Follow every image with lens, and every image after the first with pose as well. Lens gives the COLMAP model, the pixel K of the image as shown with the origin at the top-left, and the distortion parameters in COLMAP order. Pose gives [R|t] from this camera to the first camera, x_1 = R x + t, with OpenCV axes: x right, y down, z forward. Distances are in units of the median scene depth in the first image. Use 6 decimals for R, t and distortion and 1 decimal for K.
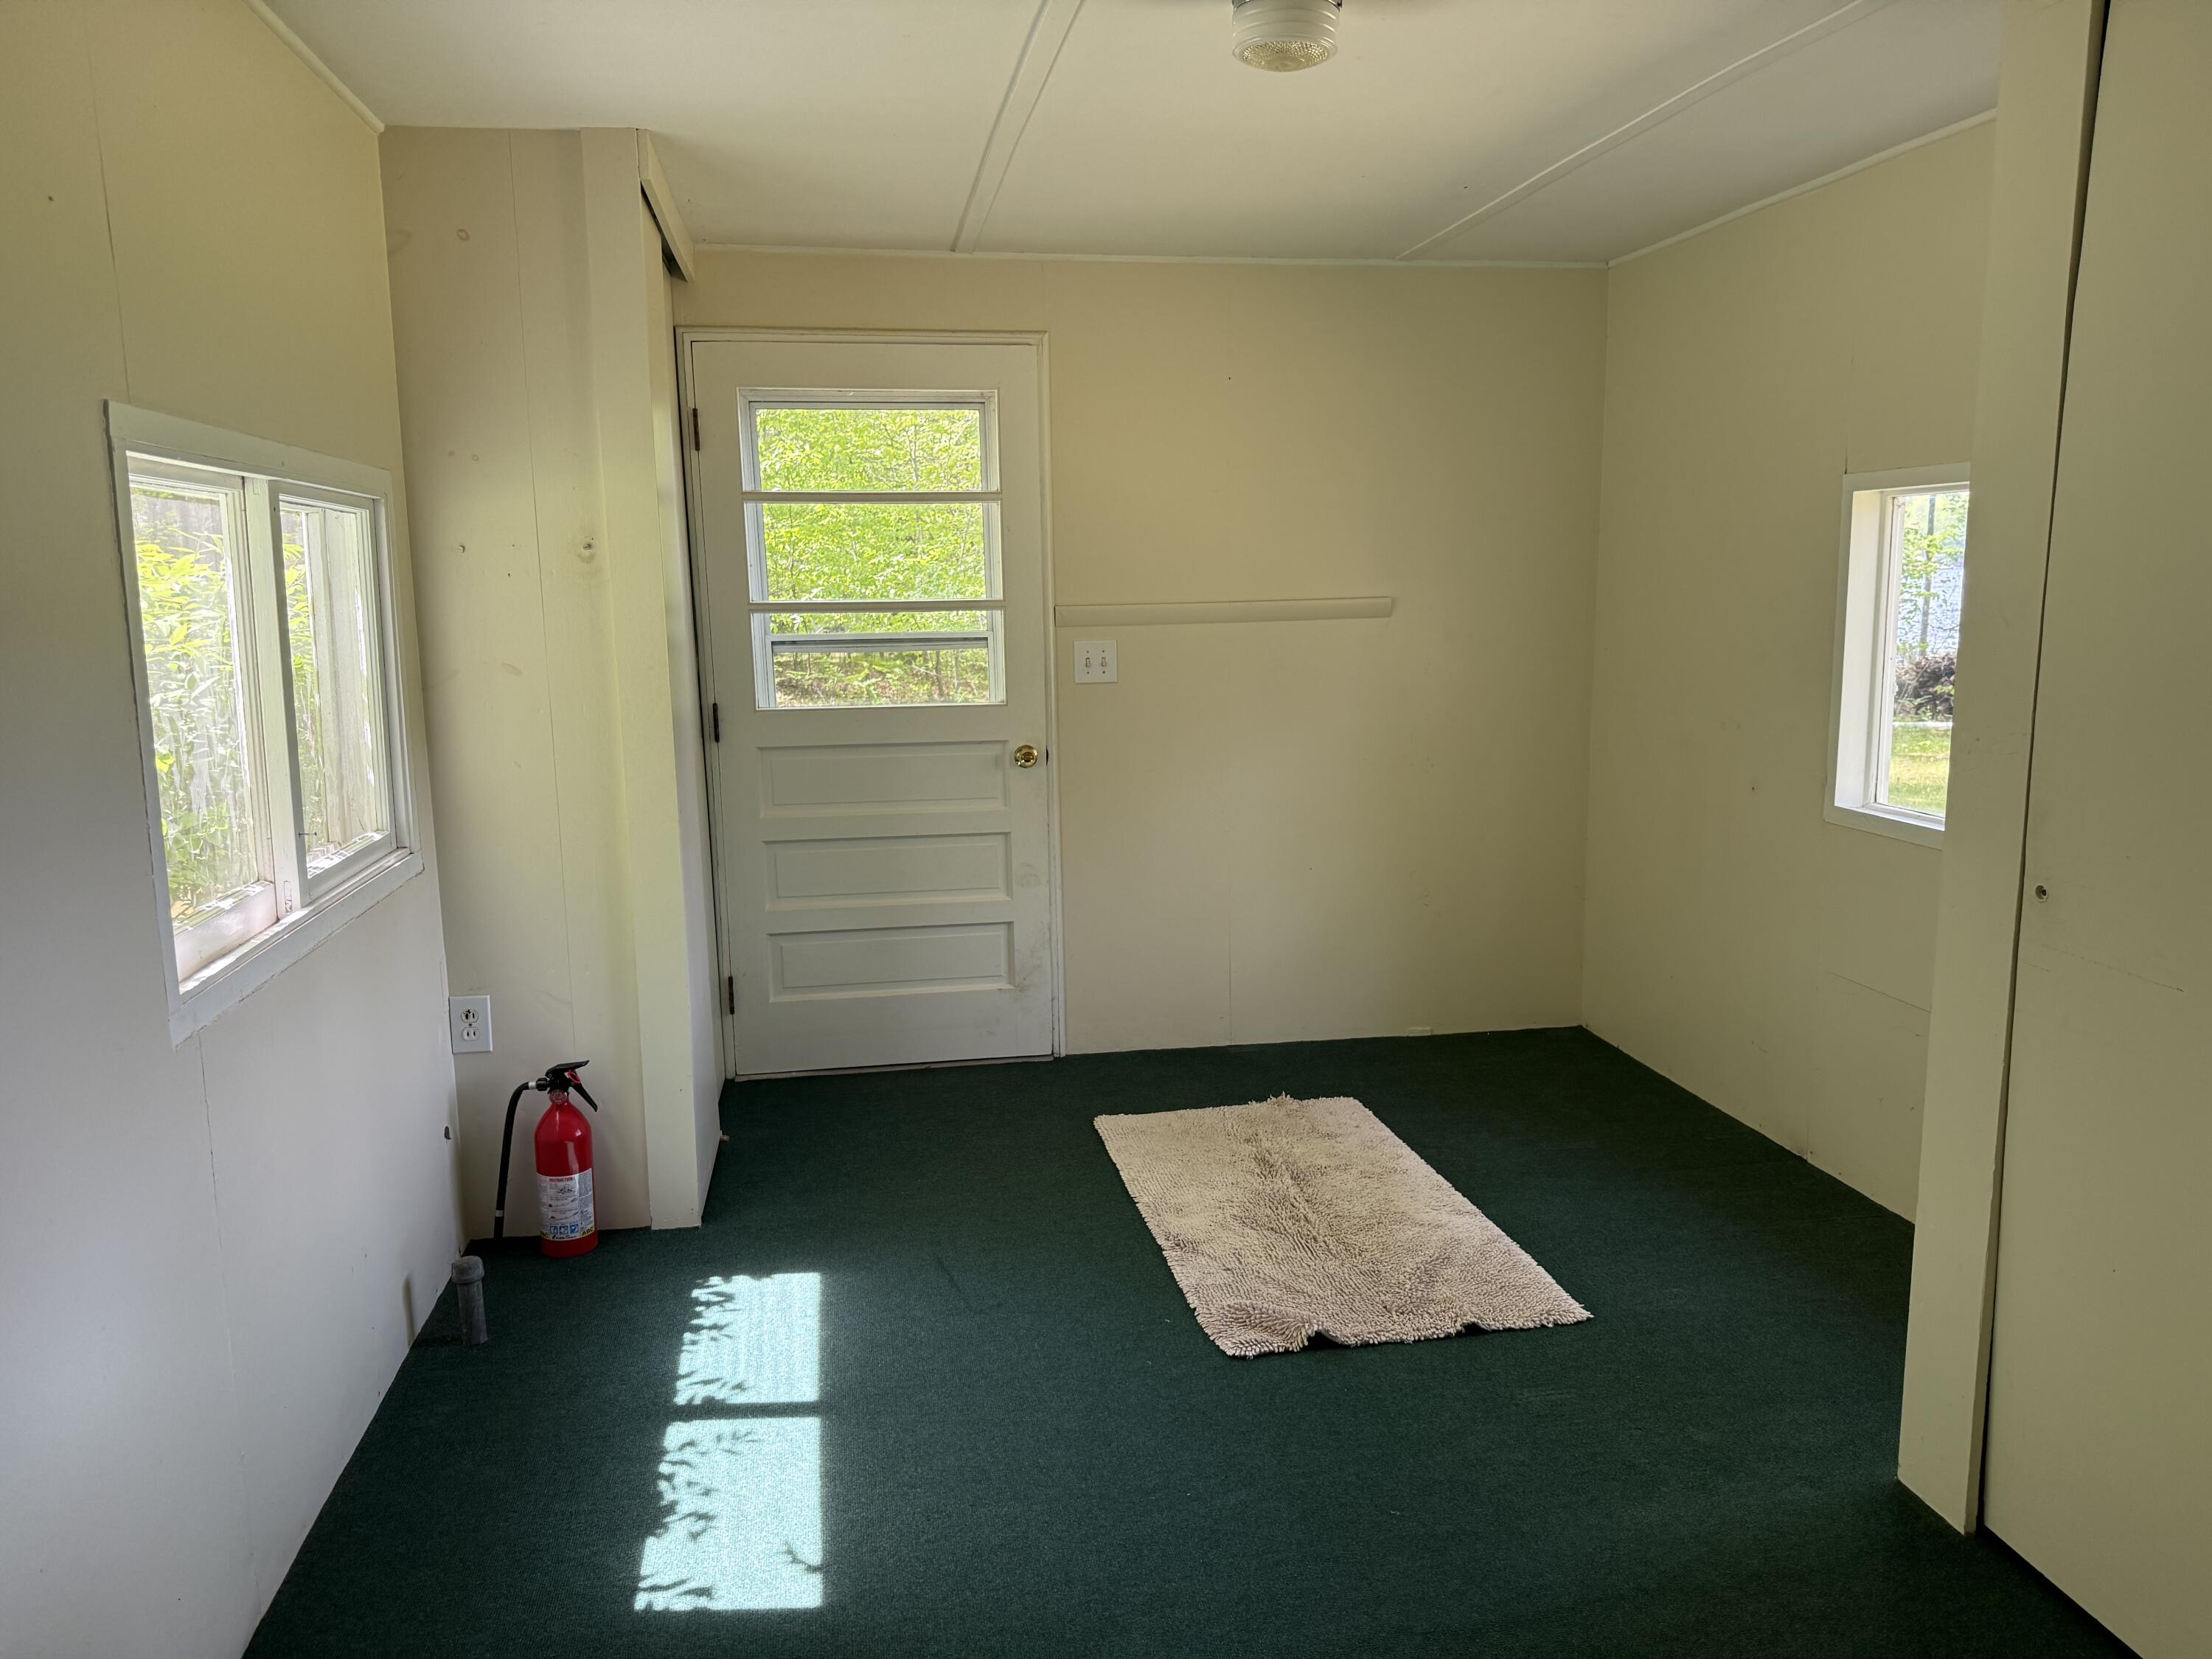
lens RADIAL K [[1548.3, 0, 1110.2], [0, 1548.3, 819.7], [0, 0, 1]] dist [0.031893, -0.015773]
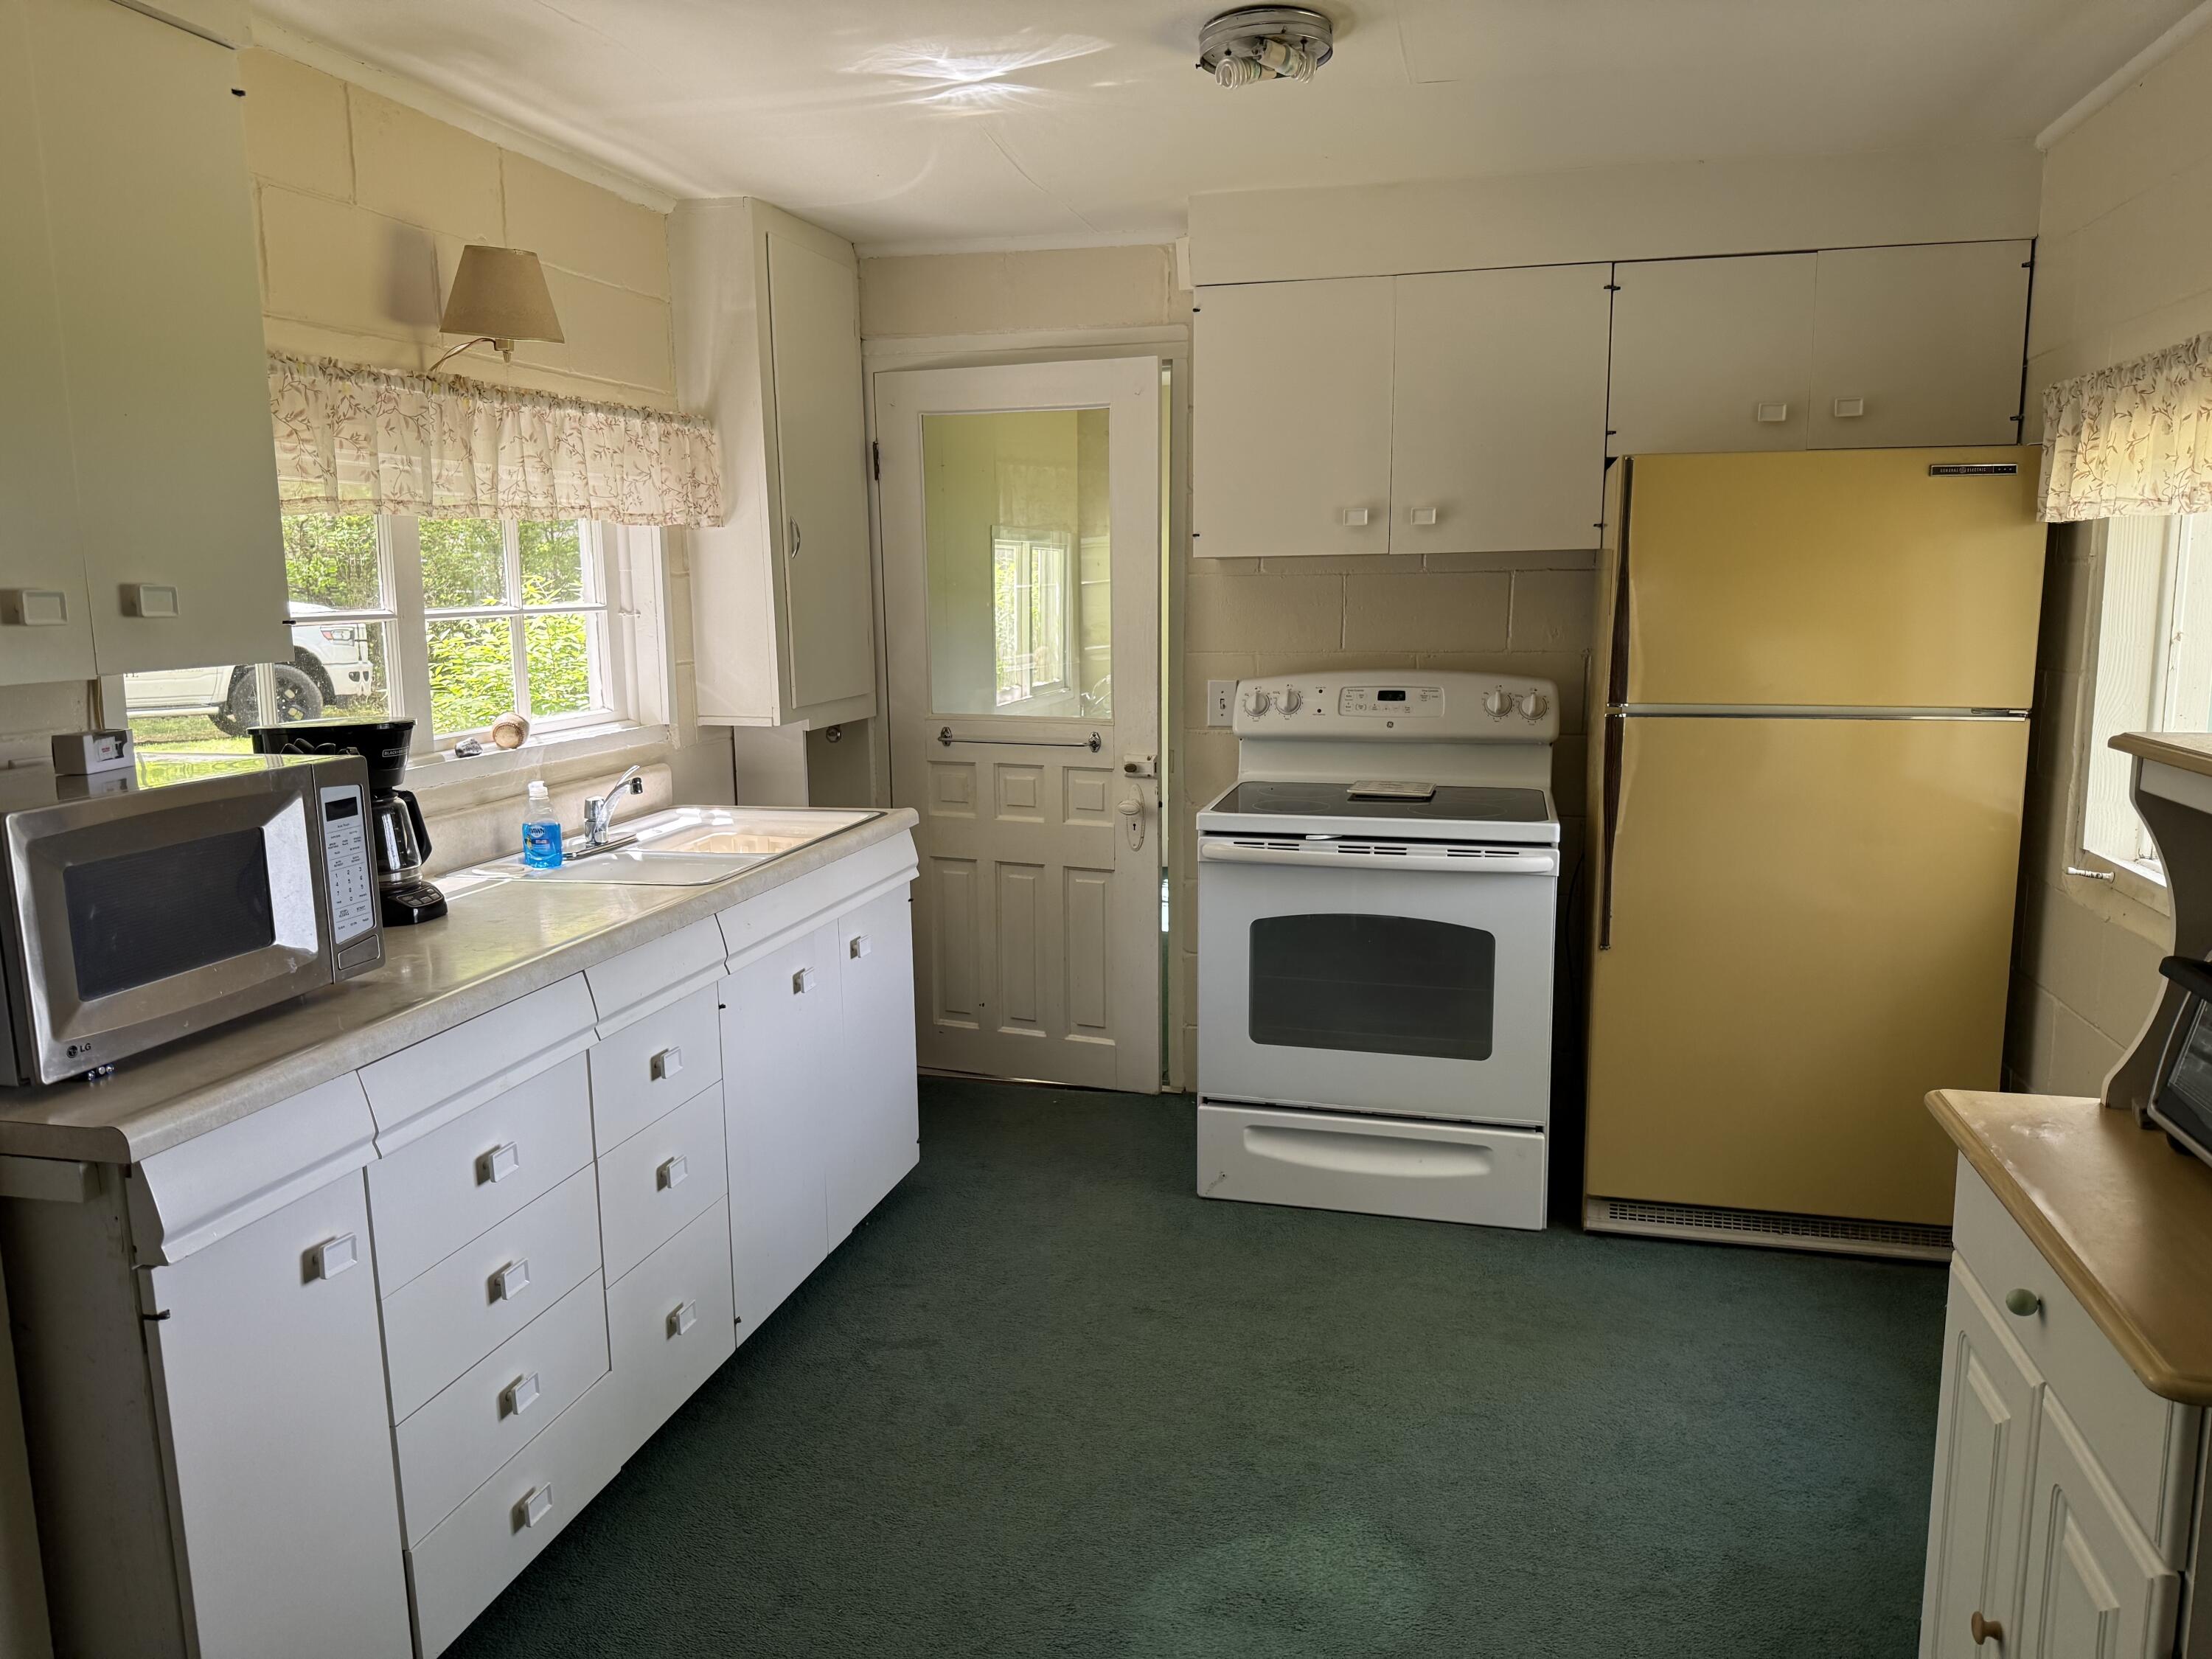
lens RADIAL K [[1548.3, 0, 1115.4], [0, 1548.3, 843.3], [0, 0, 1]] dist [0.031893, -0.015773]
pose [[0.911970, 0.073020, -0.403707, 0.613988], [-0.067447, 0.997329, 0.028029, 0.188244], [0.404675, 0.001668, 0.914459, -1.190501]]
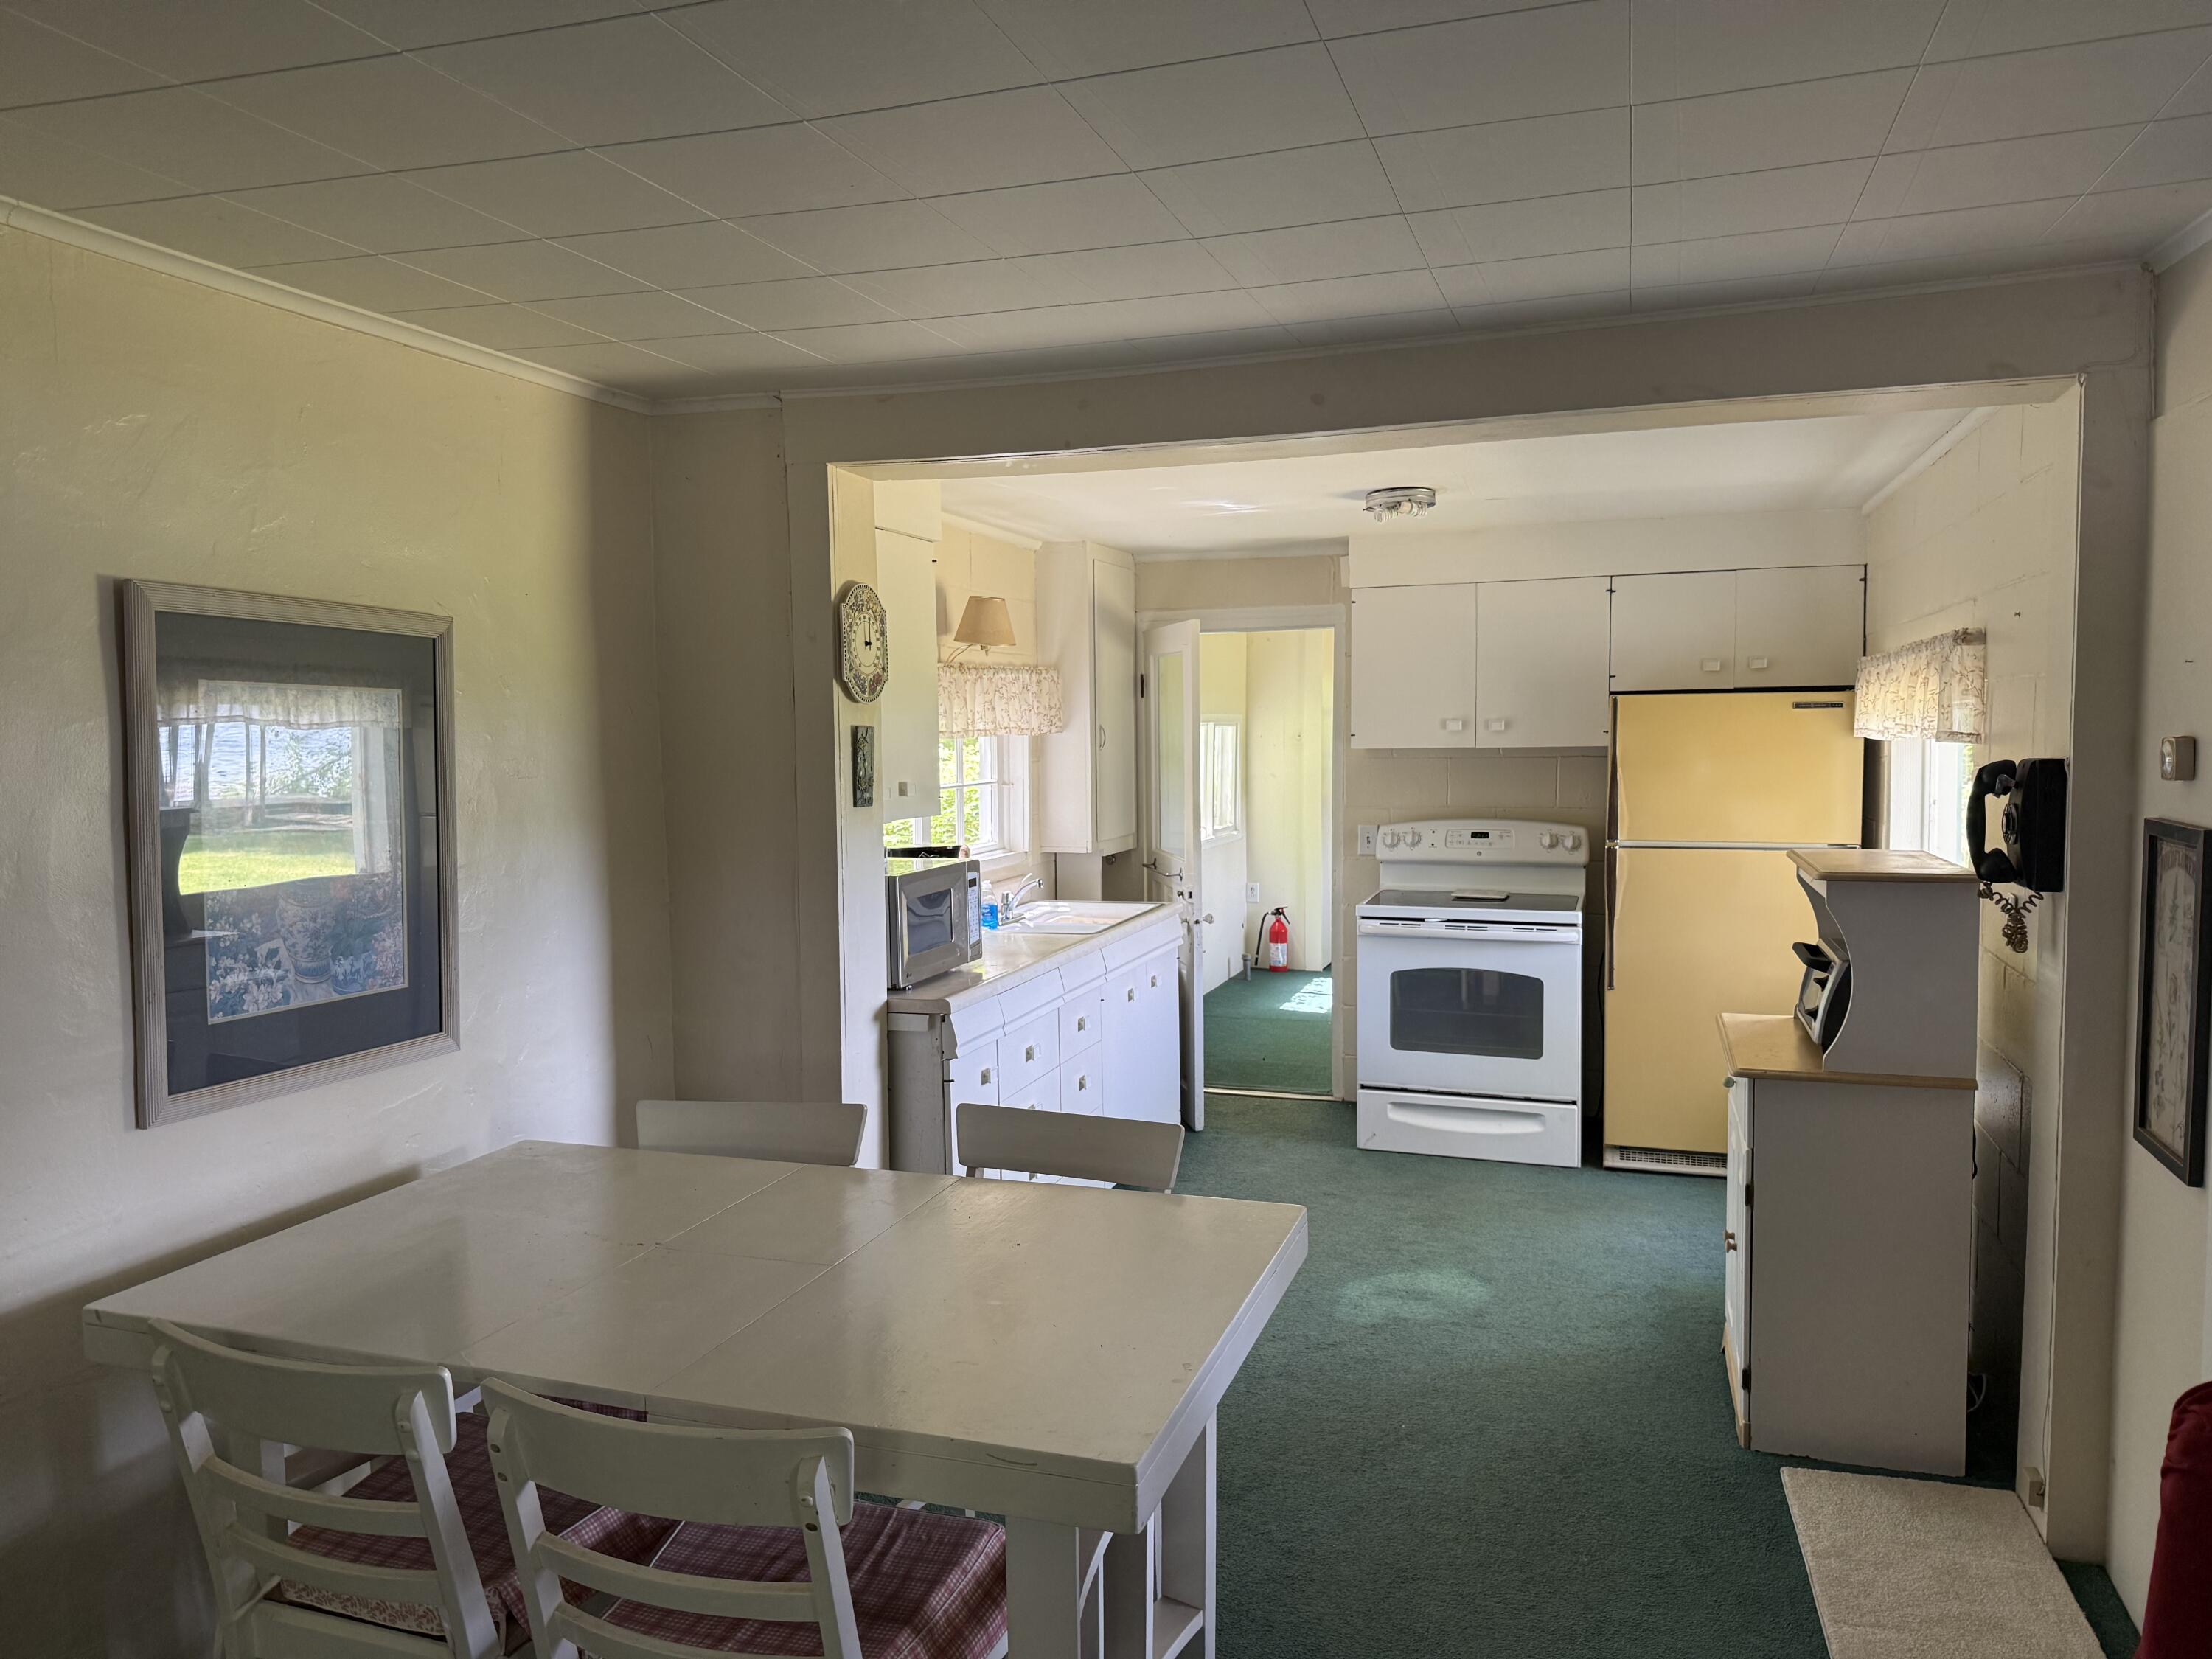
lens RADIAL K [[1548.3, 0, 1064.7], [0, 1548.3, 830.8], [0, 0, 1]] dist [0.031893, -0.015773]
pose [[0.863528, 0.035602, -0.503043, 0.835683], [-0.078782, 0.994781, -0.064832, 0.252025], [0.498110, 0.095615, 0.861826, -1.904933]]
